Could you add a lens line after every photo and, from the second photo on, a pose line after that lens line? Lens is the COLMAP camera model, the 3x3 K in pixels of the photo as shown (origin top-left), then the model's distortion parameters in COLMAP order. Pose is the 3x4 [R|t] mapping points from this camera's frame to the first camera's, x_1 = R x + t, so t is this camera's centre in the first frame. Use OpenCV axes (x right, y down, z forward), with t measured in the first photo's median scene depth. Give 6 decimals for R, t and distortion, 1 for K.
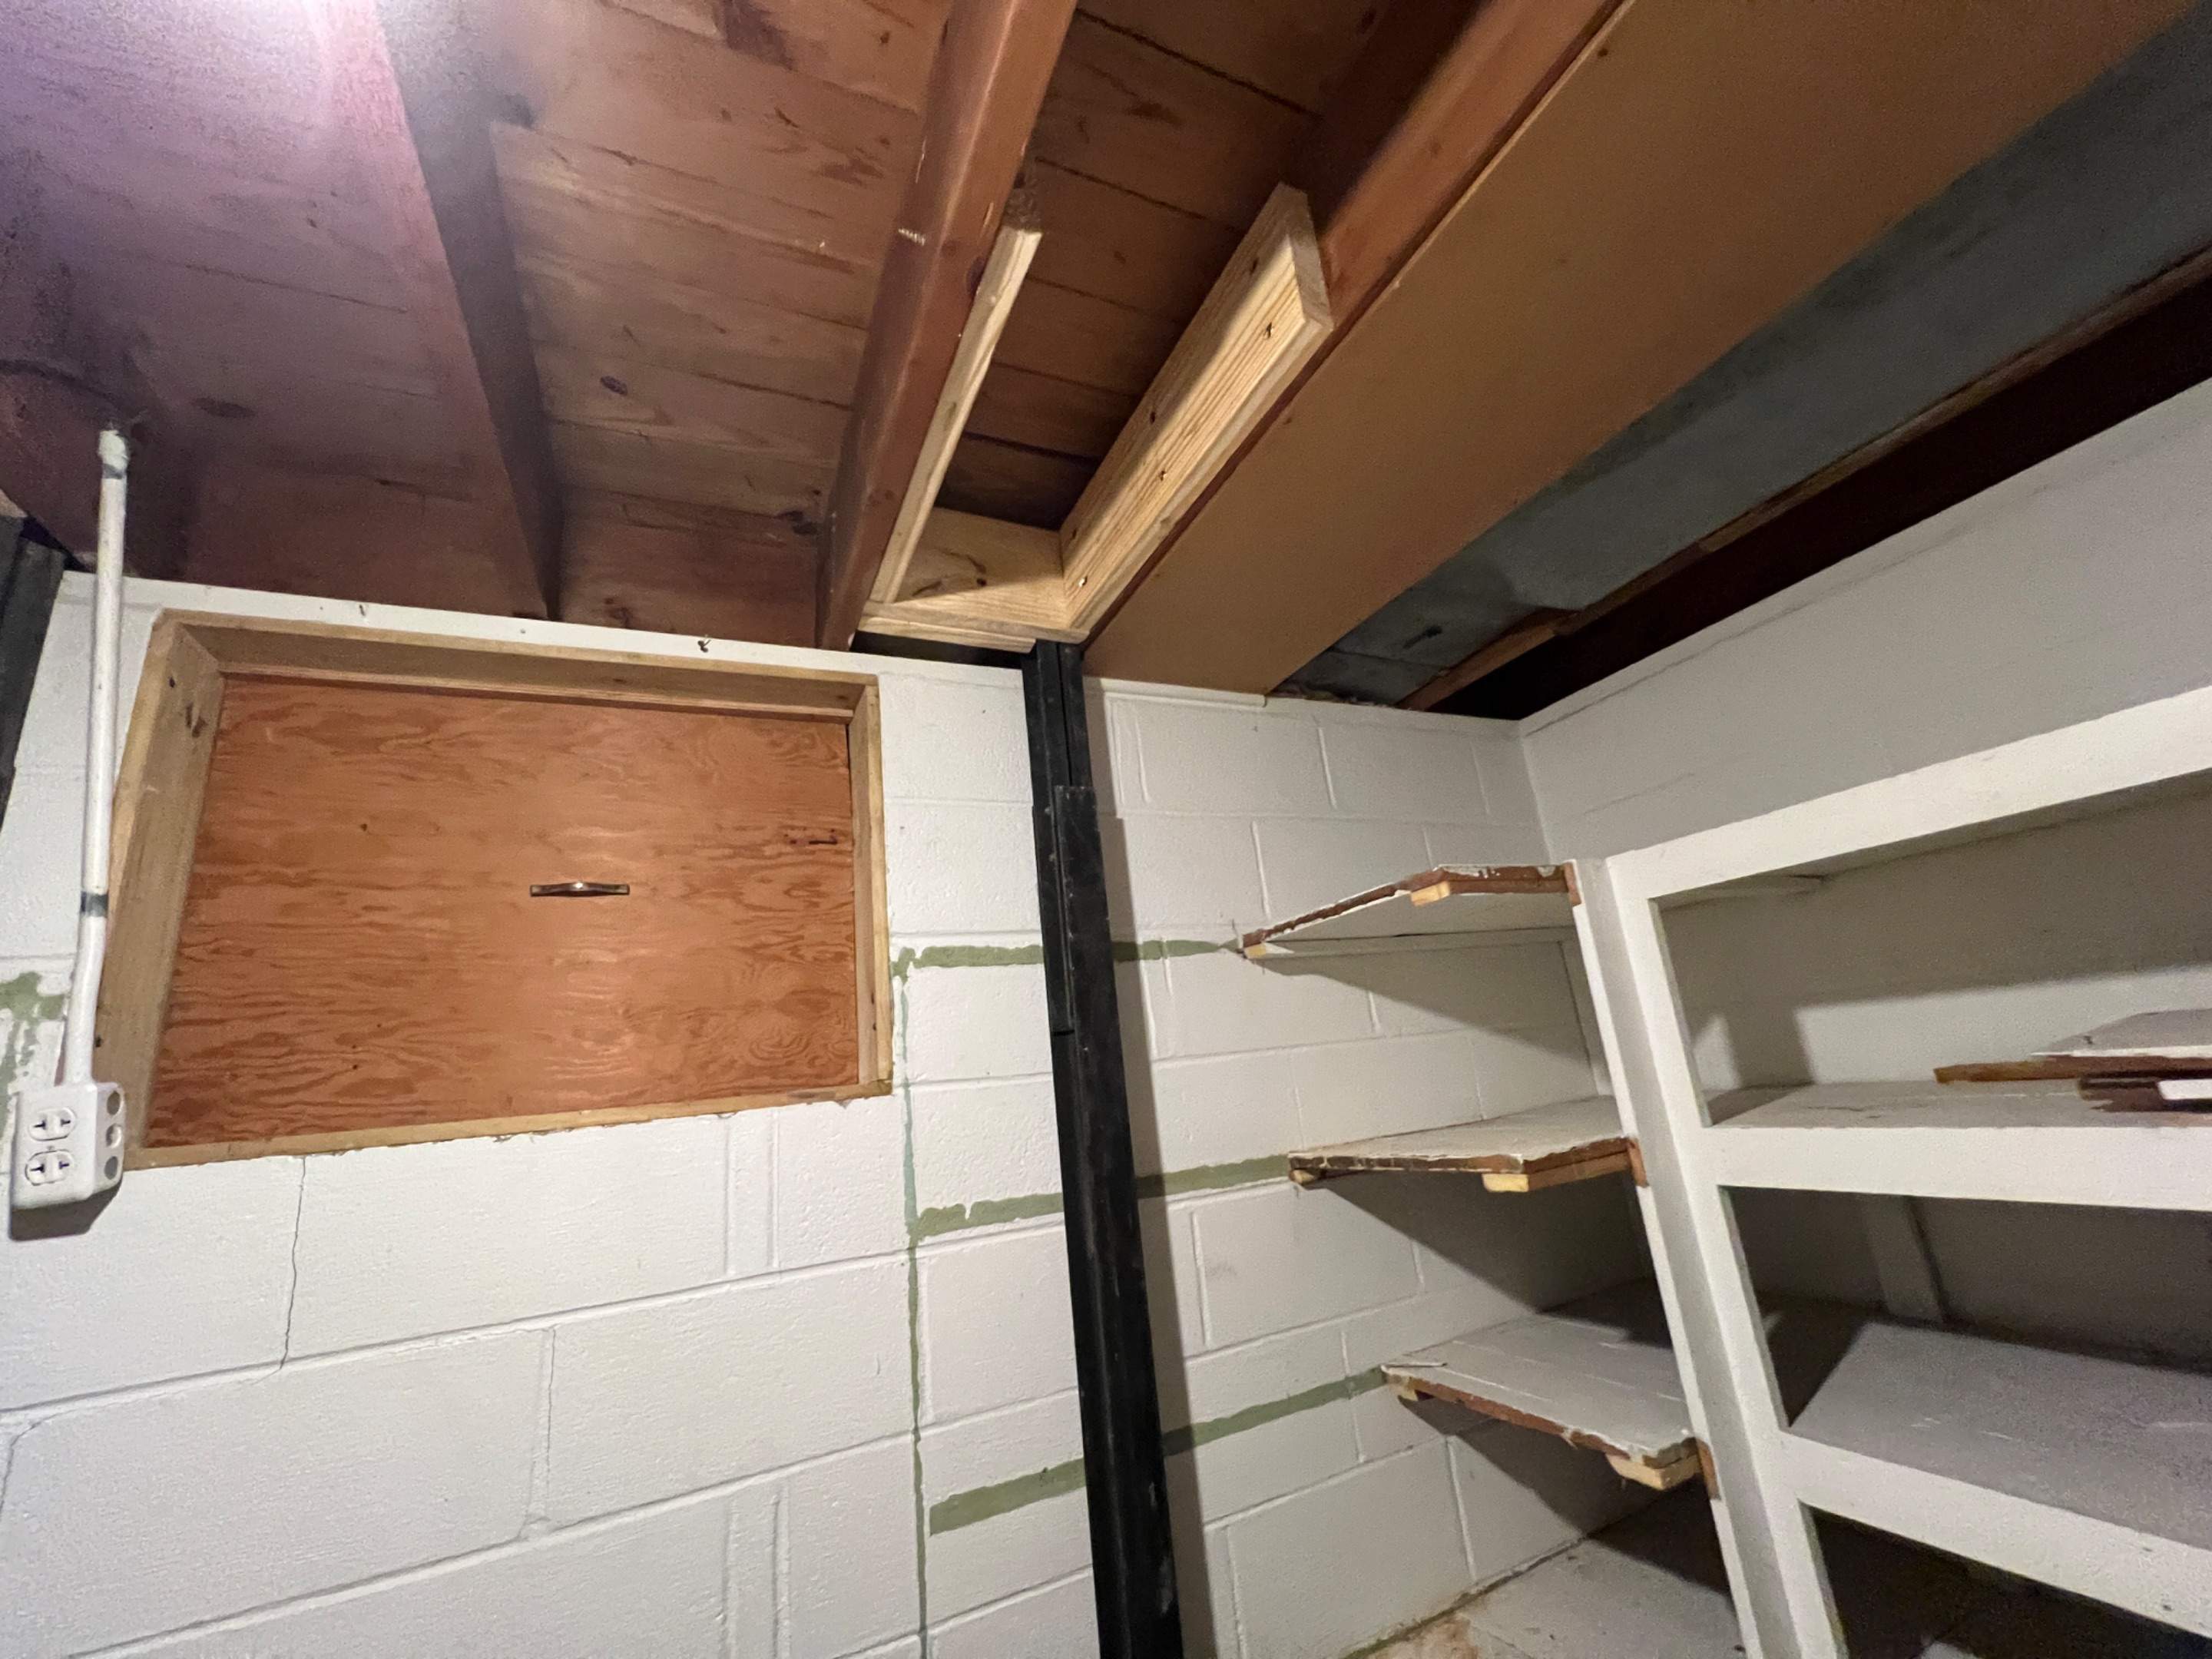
lens RADIAL K [[880.4, 0, 1109.6], [0, 880.4, 832.7], [0, 0, 1]] dist [-0.001126, 0.000418]
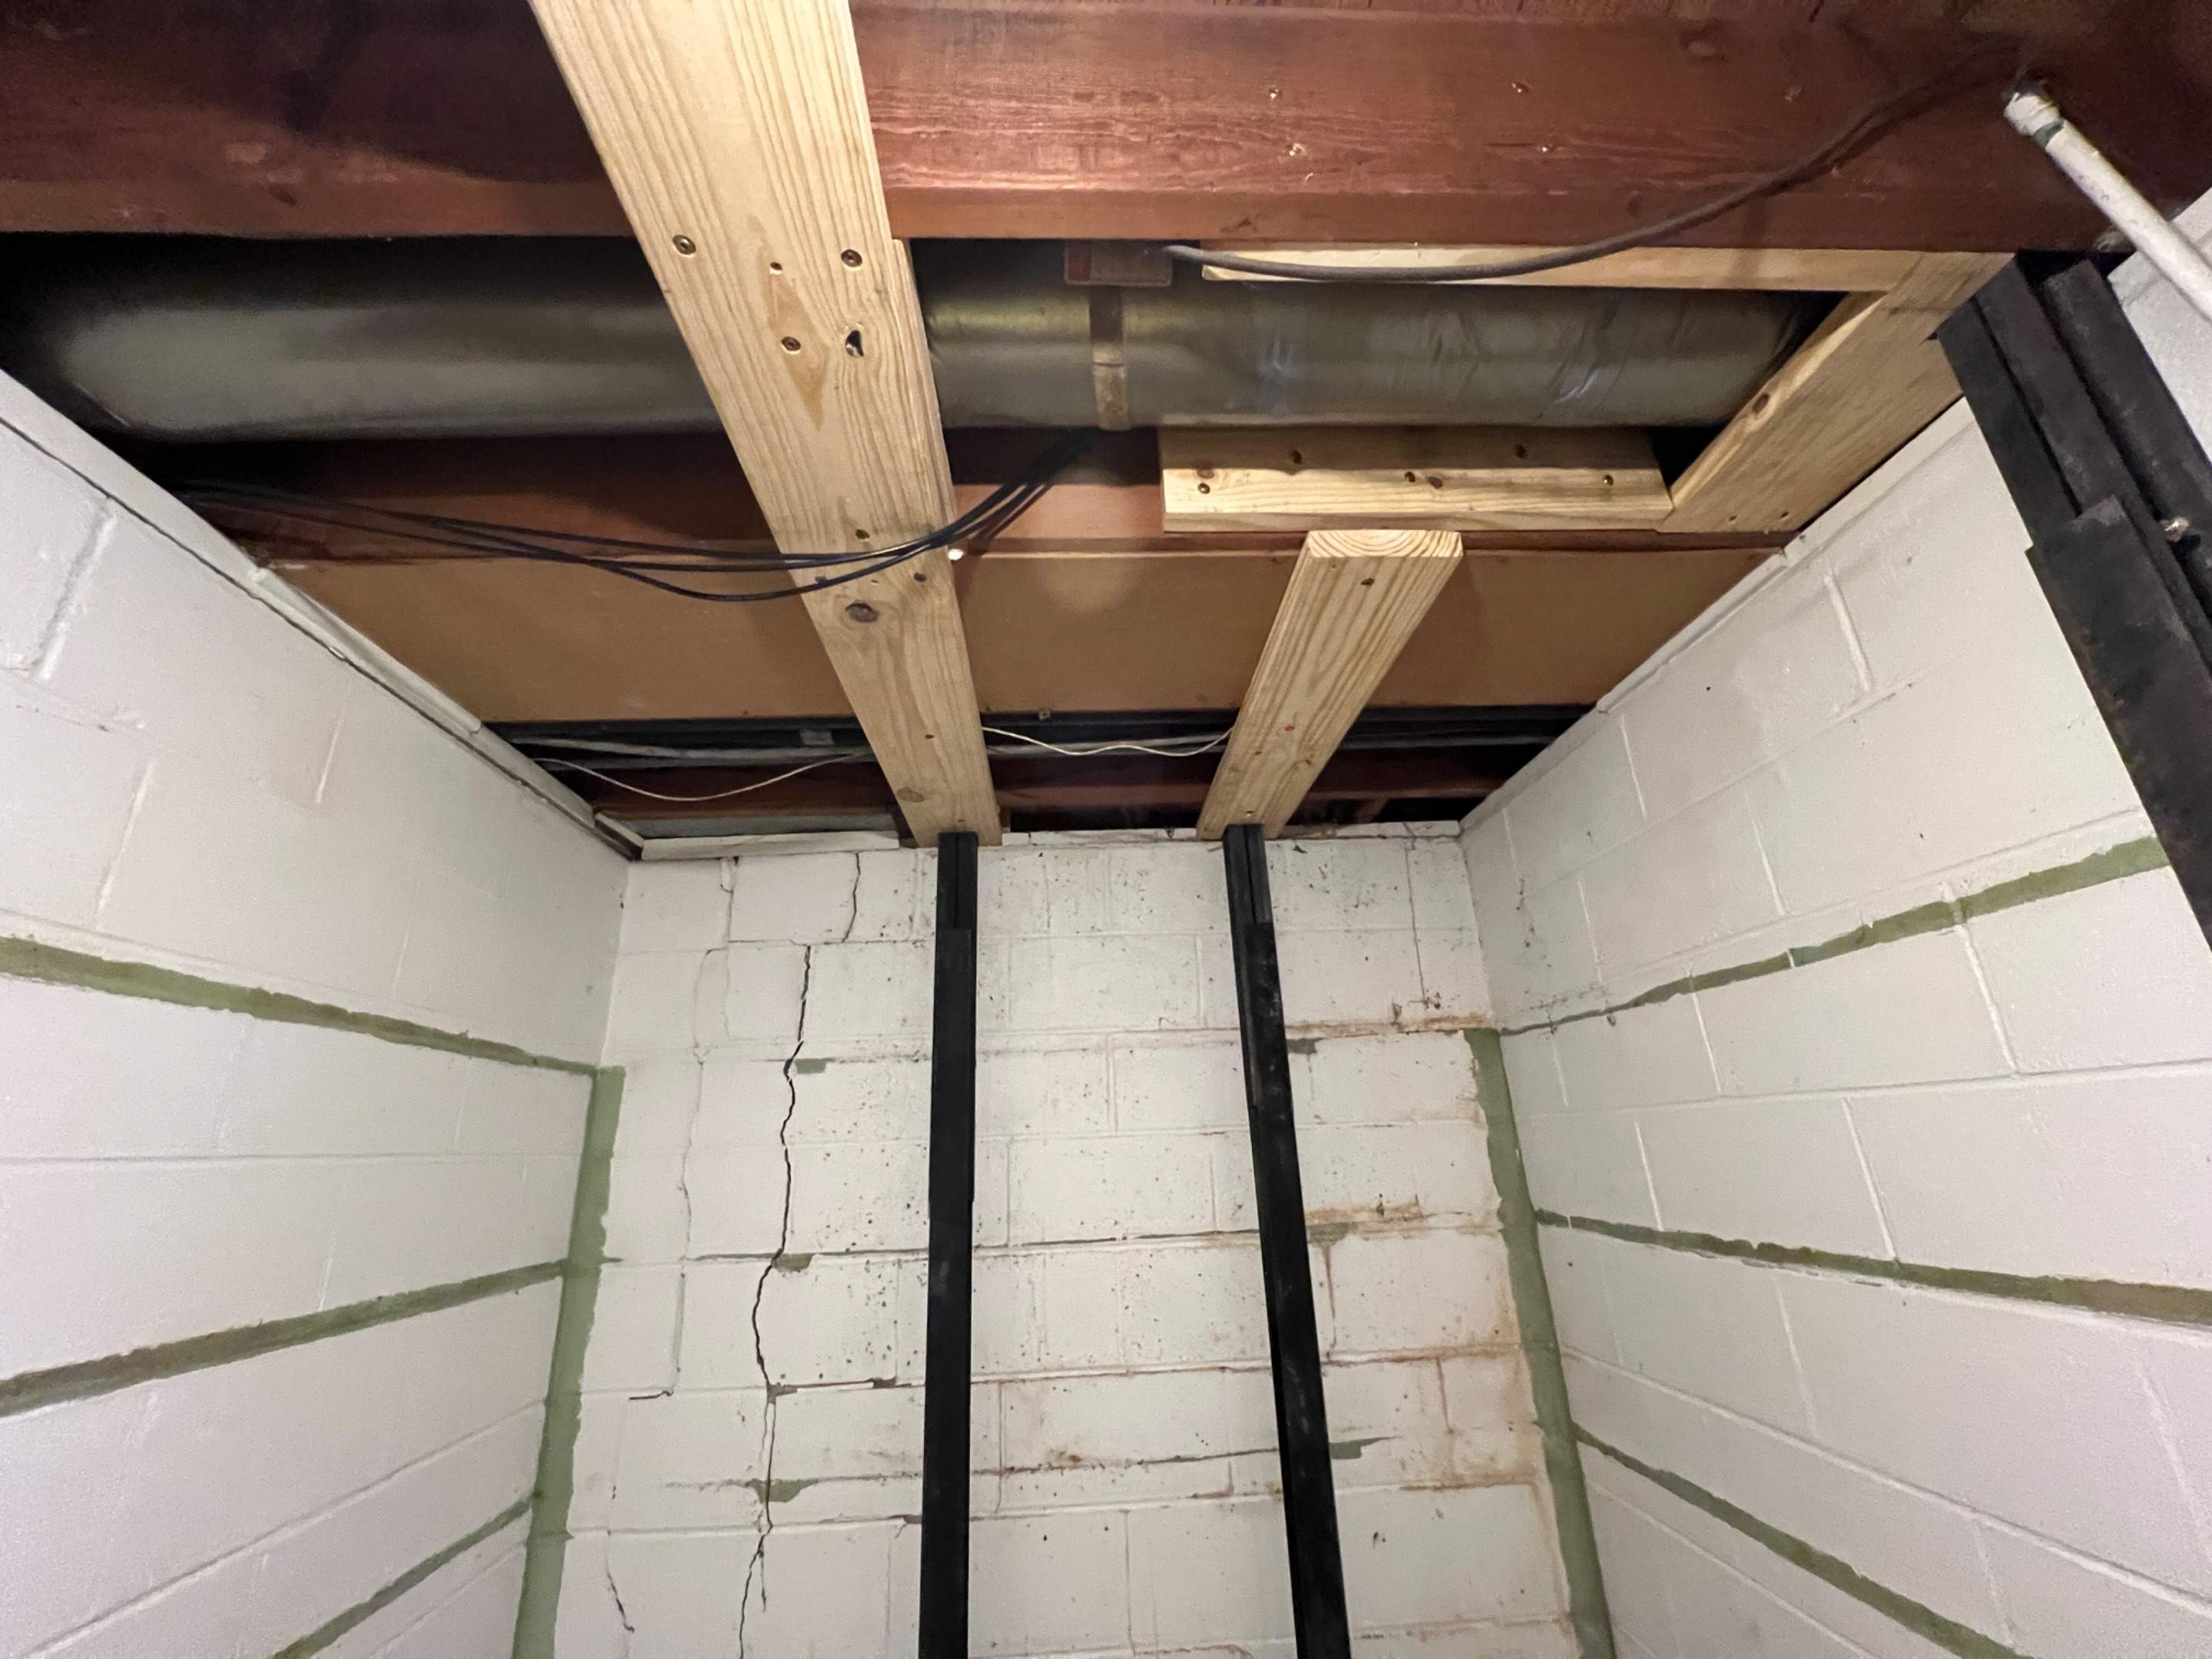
lens RADIAL K [[880.4, 0, 1109.6], [0, 880.4, 832.7], [0, 0, 1]] dist [-0.001126, 0.000418]
pose [[-0.369676, -0.199792, -0.907427, -0.209658], [0.329000, 0.885192, -0.328927, 0.081113], [0.868964, -0.420140, -0.261502, 0.189428]]
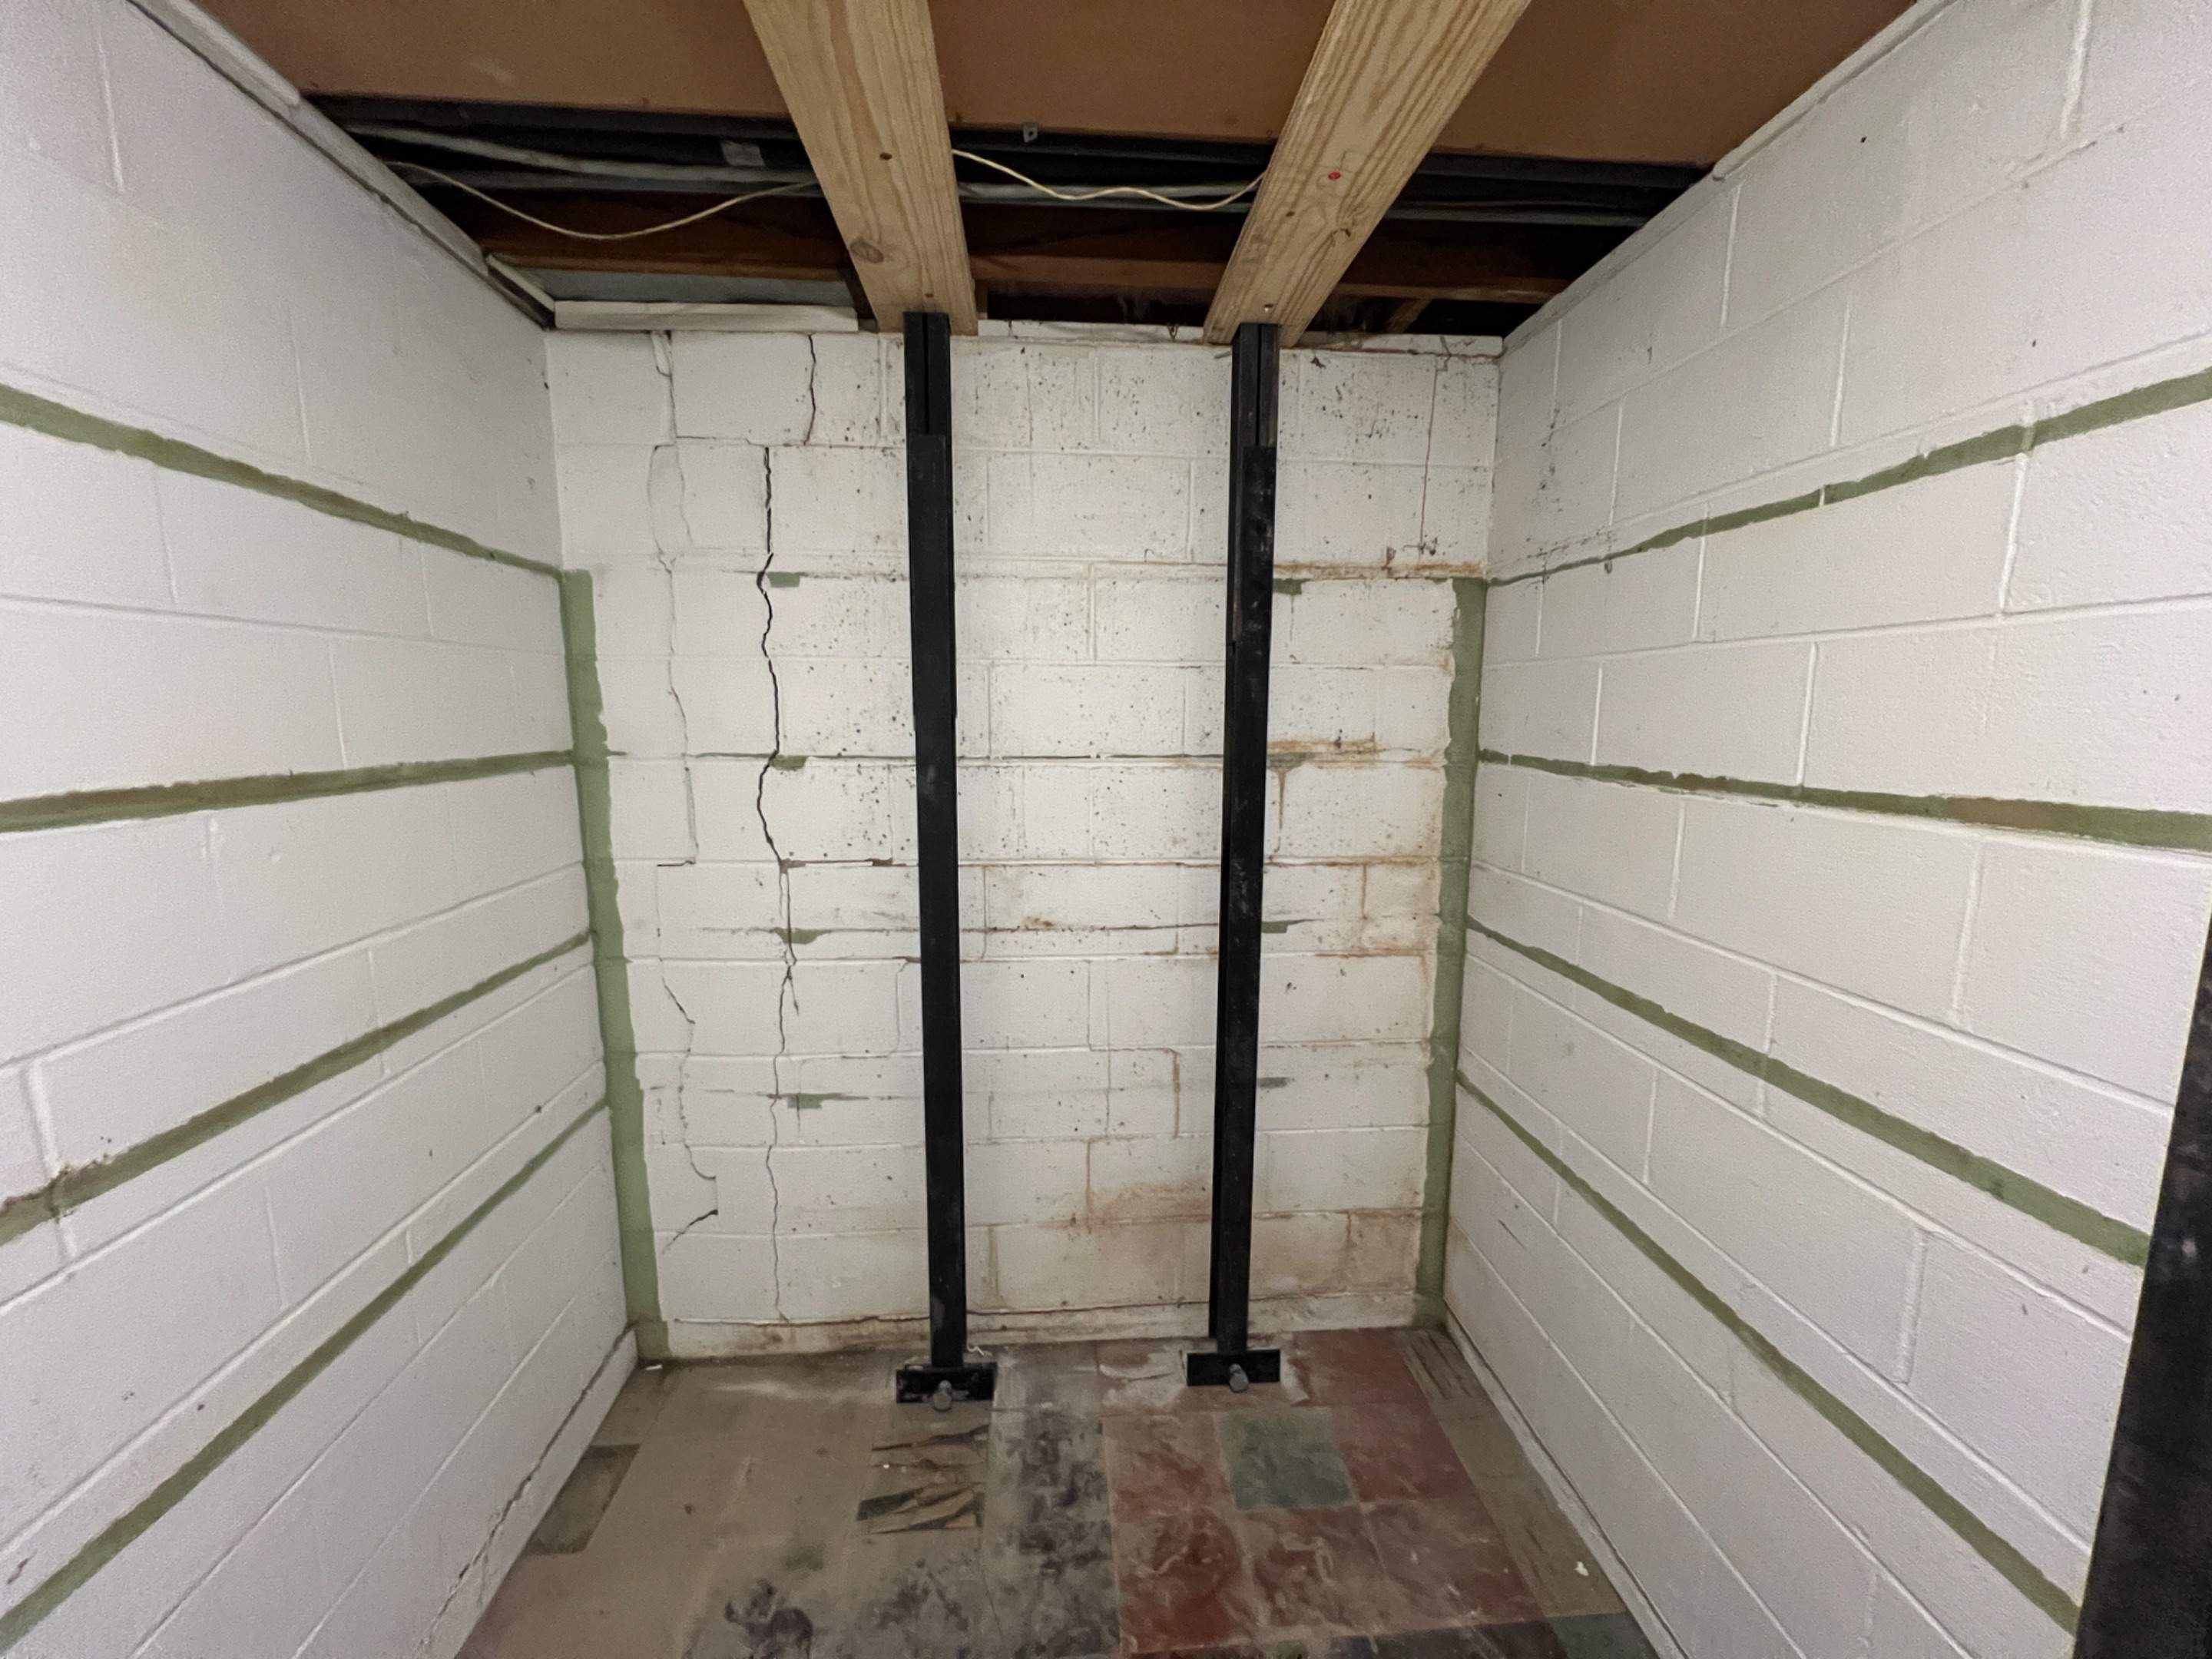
lens RADIAL K [[881.4, 0, 1109.7], [0, 881.4, 834.0], [0, 0, 1]] dist [-0.001566, 0.000290]
pose [[-0.347246, 0.232720, -0.908439, -0.224643], [0.284279, 0.949259, 0.134513, 0.127842], [0.893647, -0.211541, -0.395784, 0.158969]]
